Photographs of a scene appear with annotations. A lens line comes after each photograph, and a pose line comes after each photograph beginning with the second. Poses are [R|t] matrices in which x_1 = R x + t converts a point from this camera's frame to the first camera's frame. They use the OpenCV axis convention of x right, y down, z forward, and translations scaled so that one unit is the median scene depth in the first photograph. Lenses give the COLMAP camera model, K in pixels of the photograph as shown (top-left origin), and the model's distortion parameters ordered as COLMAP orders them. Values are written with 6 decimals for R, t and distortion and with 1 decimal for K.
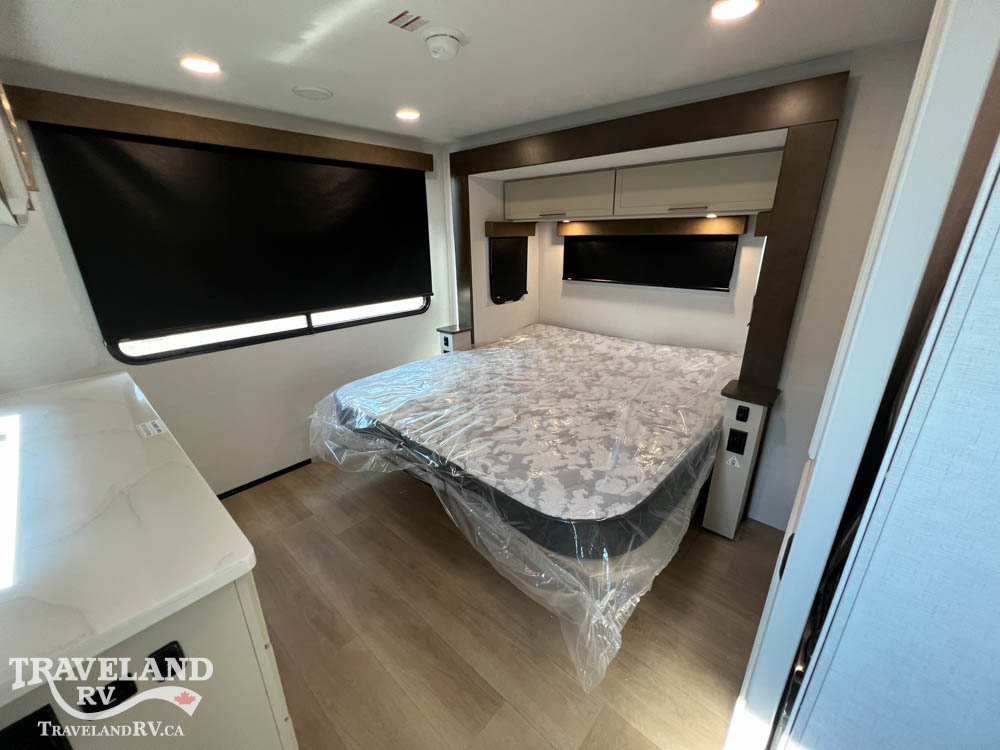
lens RADIAL K [[398.8, 0, 502.2], [0, 398.8, 373.0], [0, 0, 1]] dist [-0.001611, 0.000016]
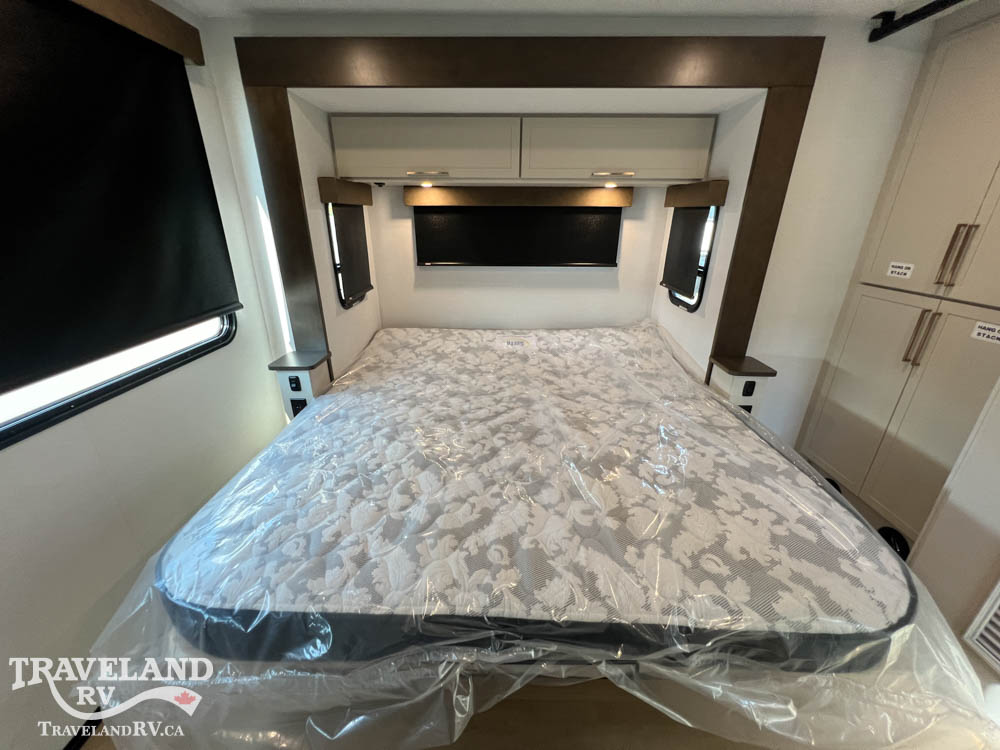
lens RADIAL K [[398.8, 0, 502.2], [0, 398.8, 373.0], [0, 0, 1]] dist [-0.001611, 0.000016]
pose [[0.757457, -0.226947, 0.612172, -0.278185], [0.202442, 0.973068, 0.110253, -0.103037], [-0.620706, 0.040417, 0.783001, 0.374828]]
